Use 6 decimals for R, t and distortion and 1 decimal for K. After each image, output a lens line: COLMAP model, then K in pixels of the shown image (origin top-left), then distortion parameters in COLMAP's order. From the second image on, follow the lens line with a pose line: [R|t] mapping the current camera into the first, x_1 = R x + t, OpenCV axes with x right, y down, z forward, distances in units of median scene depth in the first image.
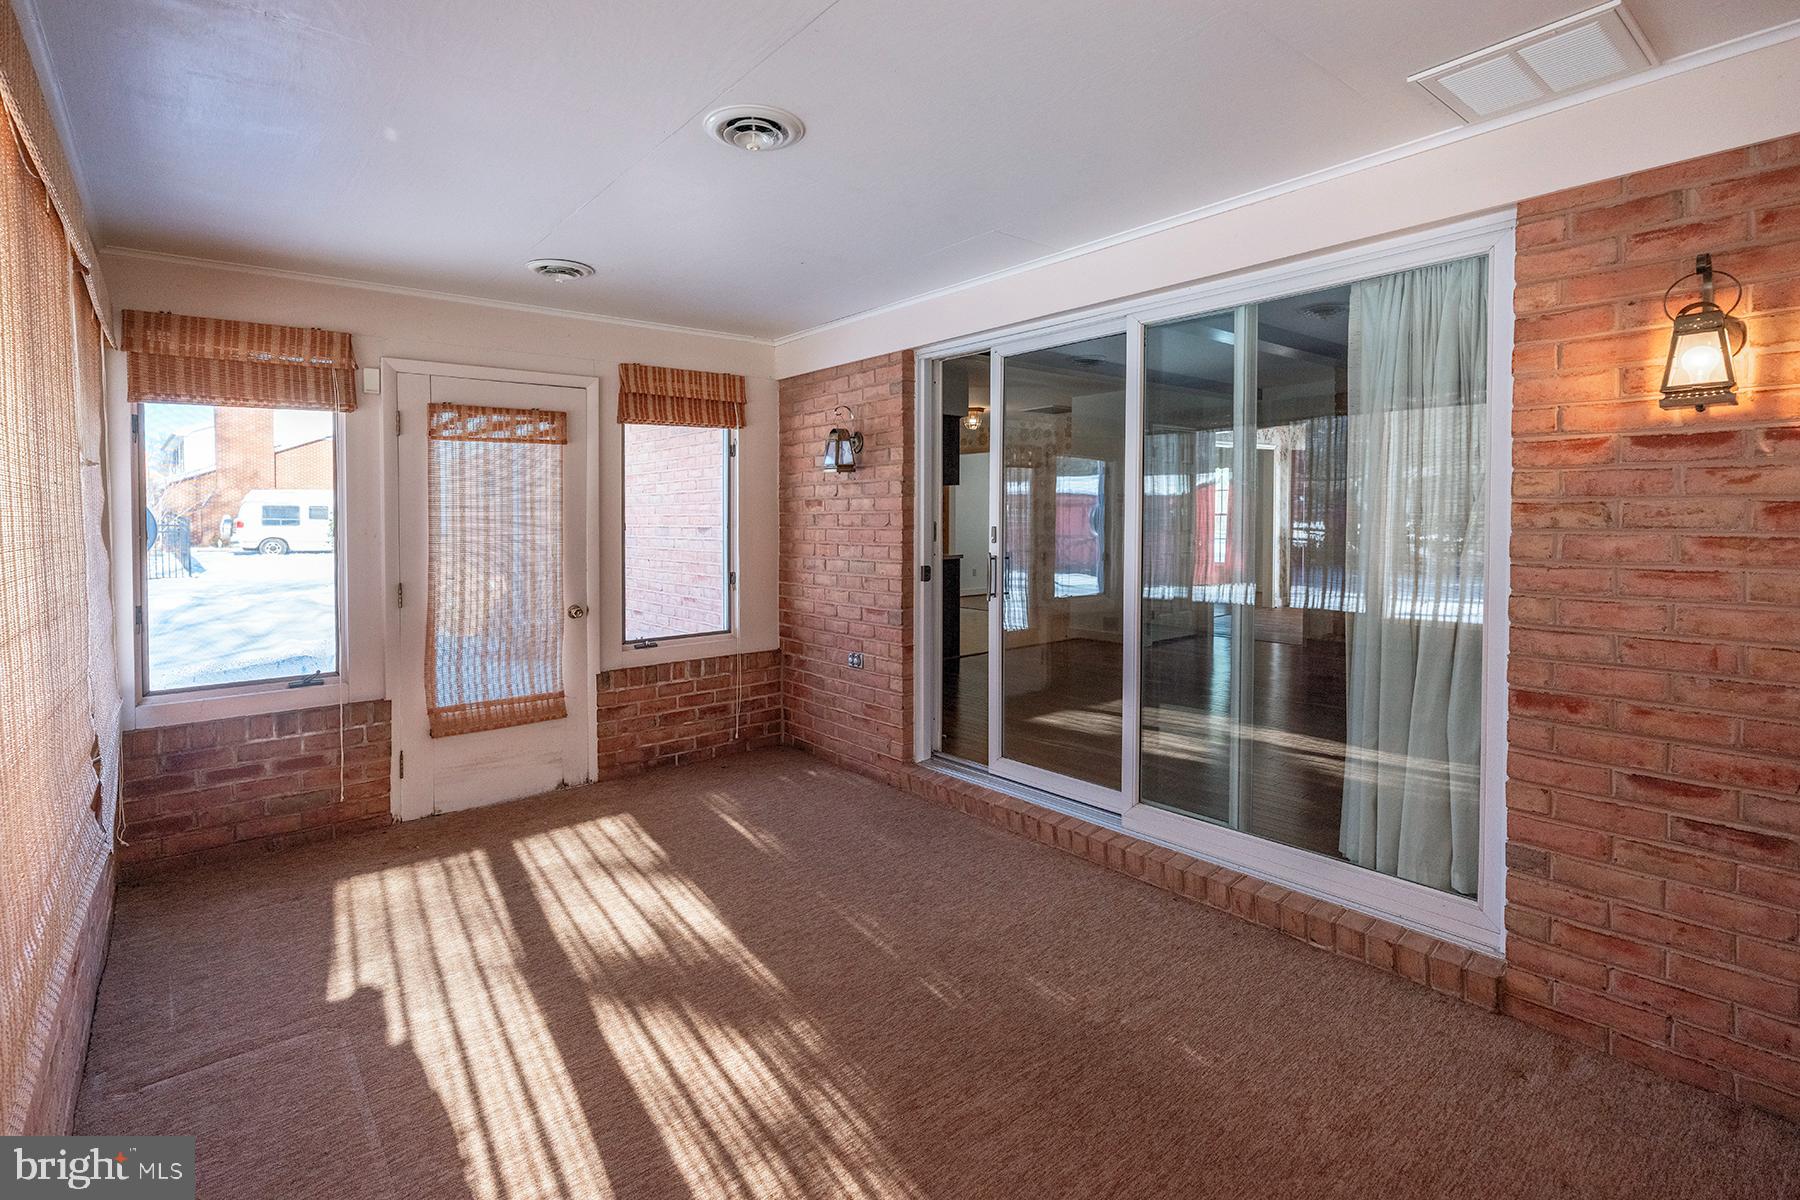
lens RADIAL K [[816.6, 0, 911.4], [0, 816.6, 534.3], [0, 0, 1]] dist [-0.001167, -0.000095]
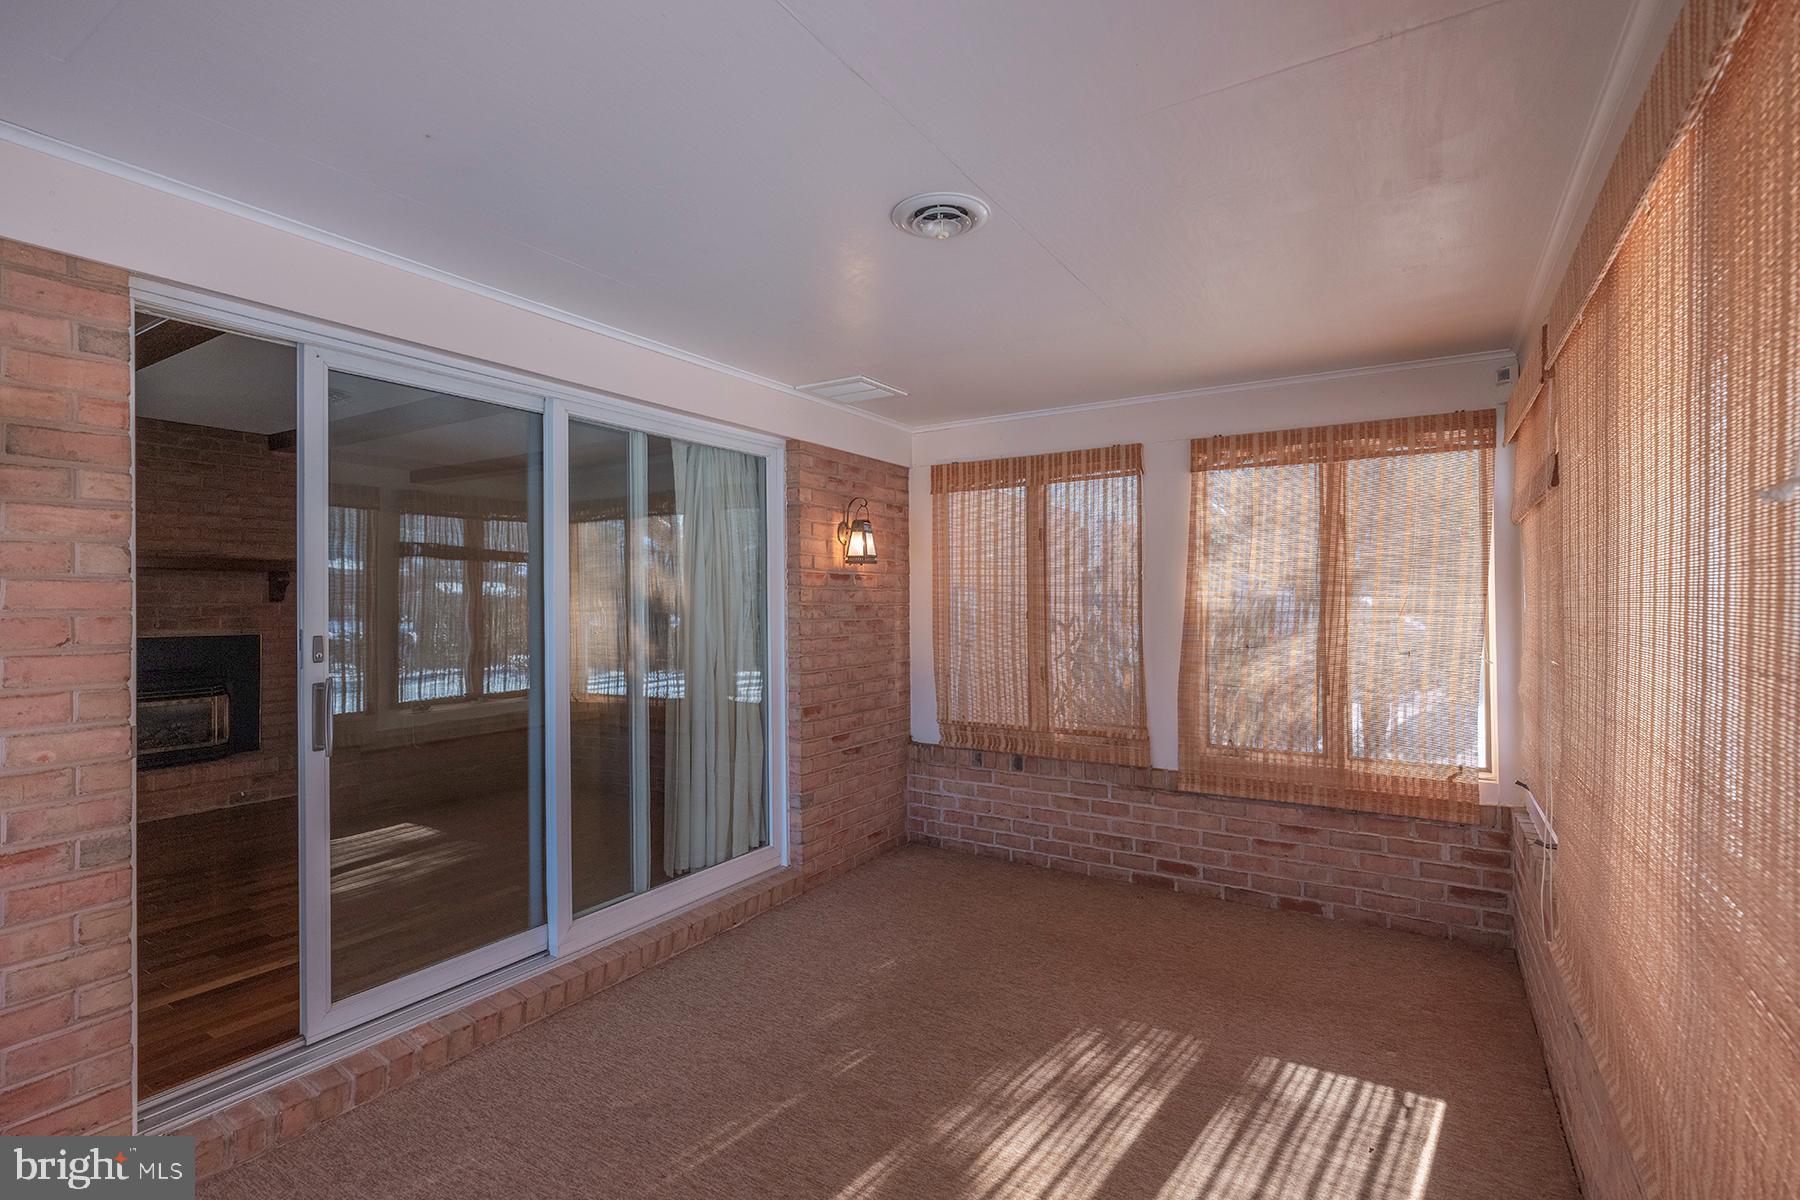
lens RADIAL K [[843.6, 0, 900.0], [0, 843.6, 600.0], [0, 0, 1]] dist [0.000529, 0.000099]
pose [[-0.291160, 0.006594, 0.956652, -1.226196], [0.025544, 0.999673, 0.000884, -0.050925], [-0.956333, 0.024694, -0.291233, 1.466416]]
